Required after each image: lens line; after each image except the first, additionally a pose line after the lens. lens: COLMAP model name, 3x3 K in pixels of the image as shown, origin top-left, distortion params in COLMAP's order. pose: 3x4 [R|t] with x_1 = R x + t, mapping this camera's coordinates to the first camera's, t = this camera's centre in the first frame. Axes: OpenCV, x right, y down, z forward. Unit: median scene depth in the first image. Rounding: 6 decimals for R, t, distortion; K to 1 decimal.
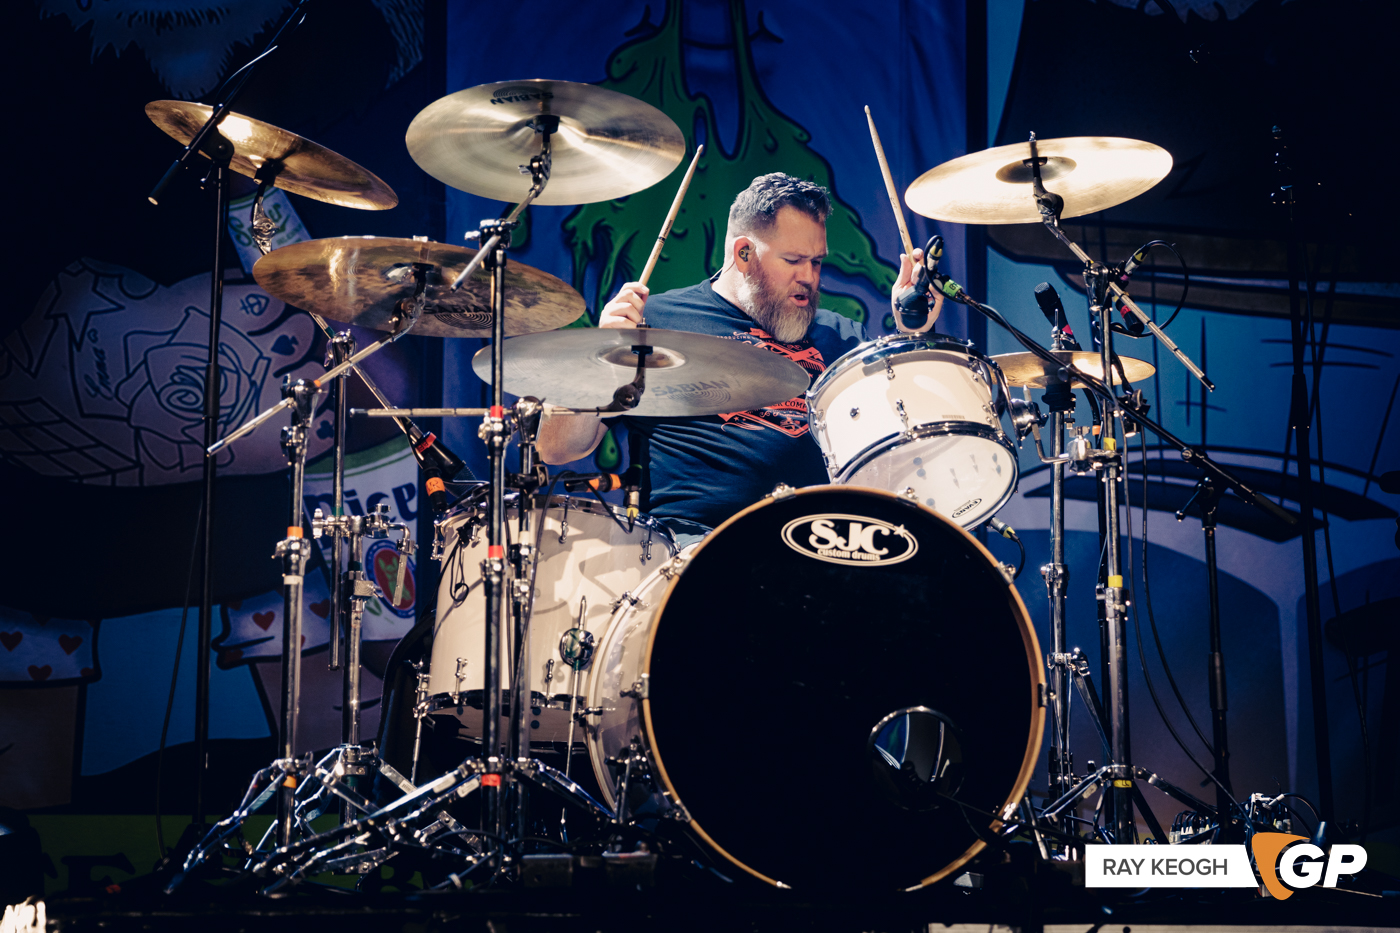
lens RADIAL K [[3009.3, 0, 727.4], [0, 3009.3, 478.7], [0, 0, 1]] dist [0.142145, 0.000000]
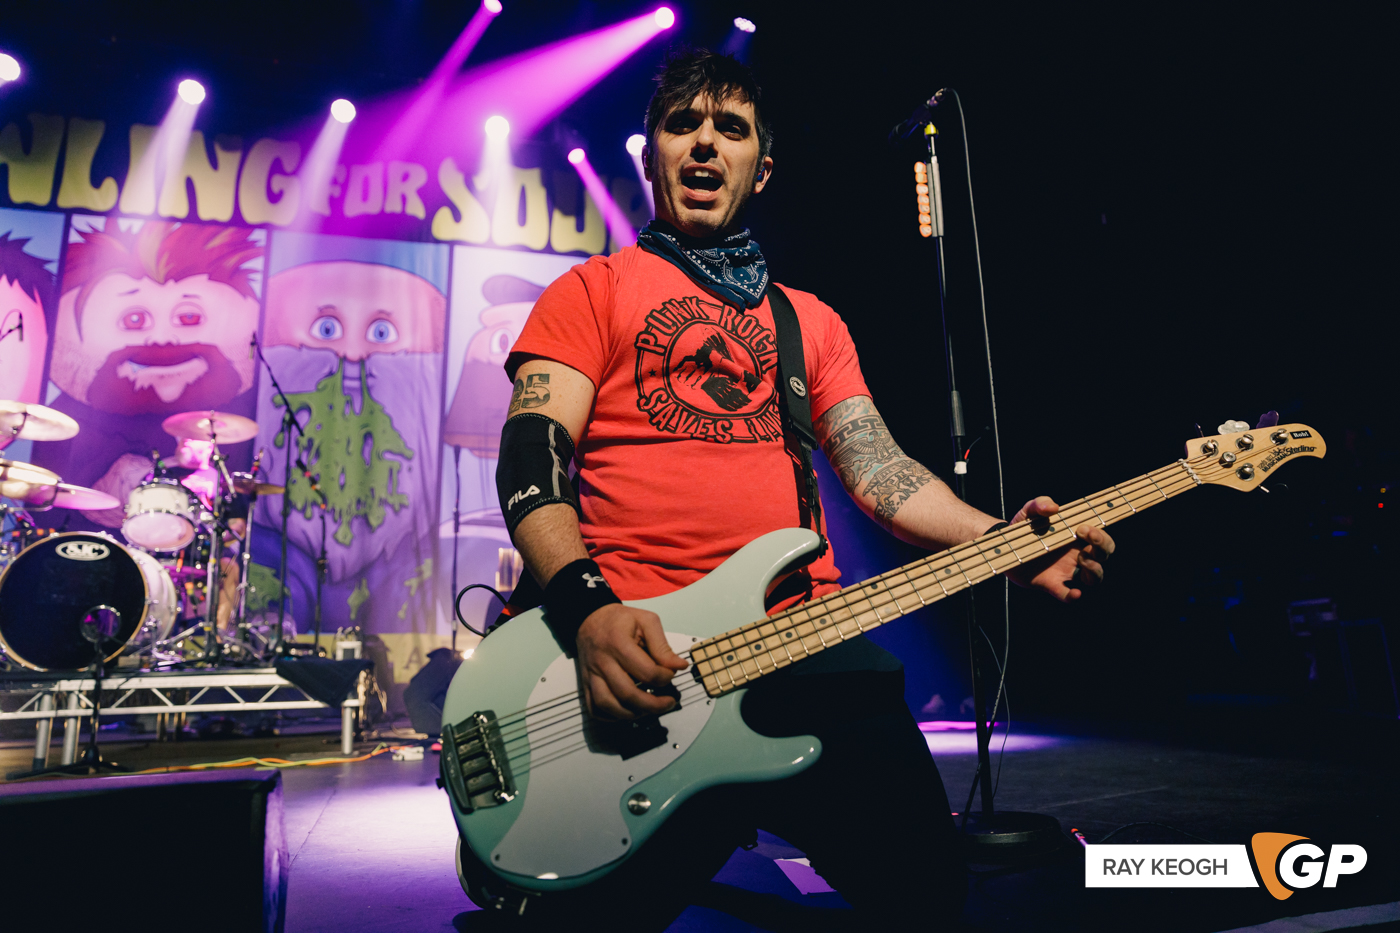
lens RADIAL K [[974.7, 0, 725.6], [0, 974.7, 465.1], [0, 0, 1]] dist [-0.121186, 0.081823]
pose [[0.997874, -0.023338, 0.060855, 0.585693], [0.026152, 0.998606, -0.045849, -0.004584], [-0.059700, 0.047343, 0.997093, 0.031857]]
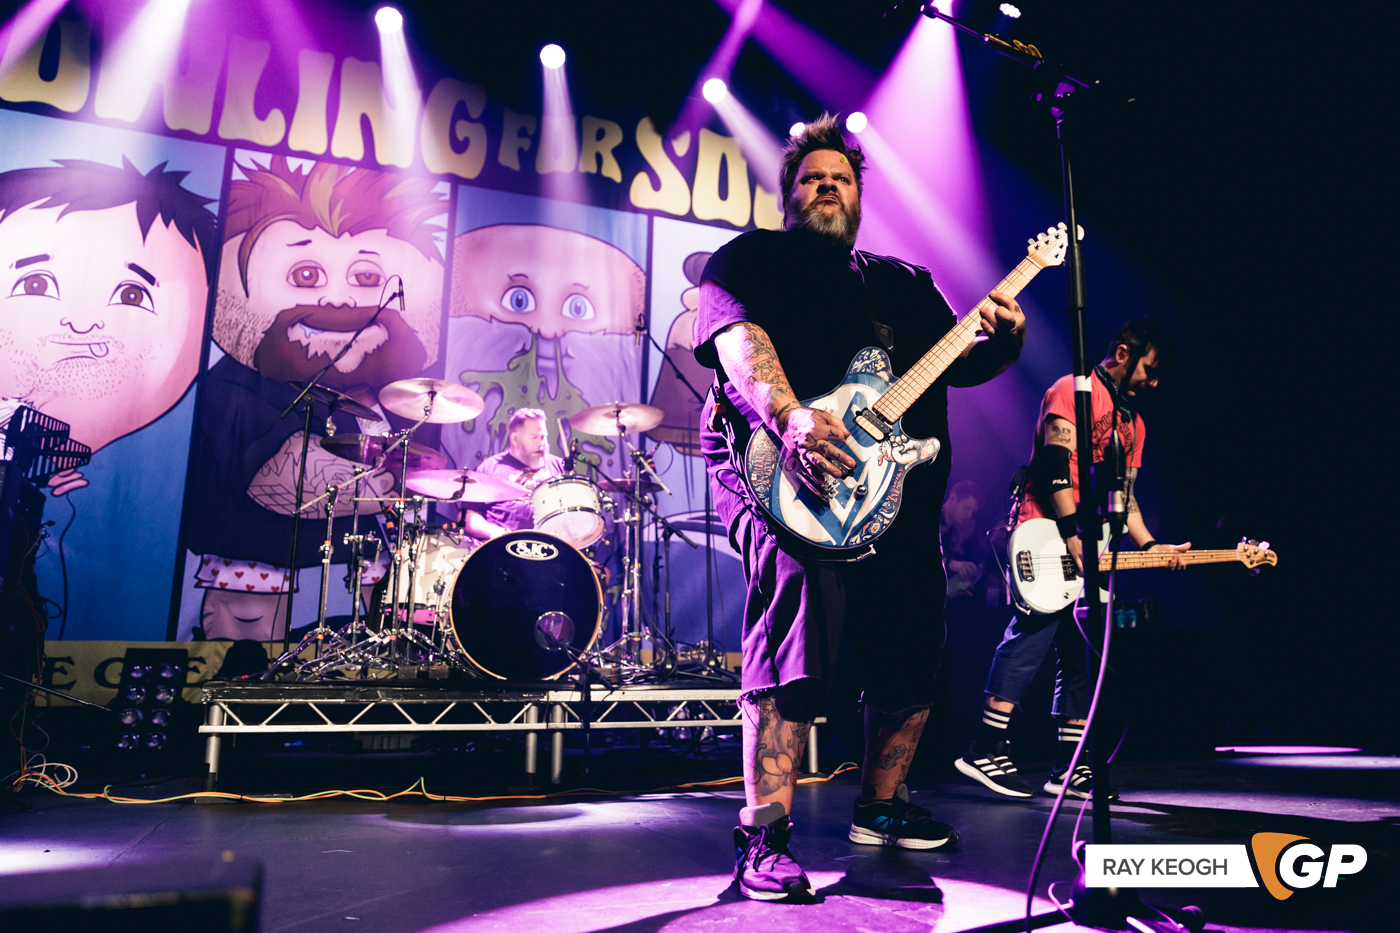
lens RADIAL K [[1124.1, 0, 798.0], [0, 1124.1, 439.4], [0, 0, 1]] dist [-0.093481, 0.088777]
pose [[0.986022, 0.030114, 0.163874, 0.101826], [-0.019359, 0.997576, -0.066834, -0.015640], [-0.165489, 0.062728, 0.984215, -0.040637]]
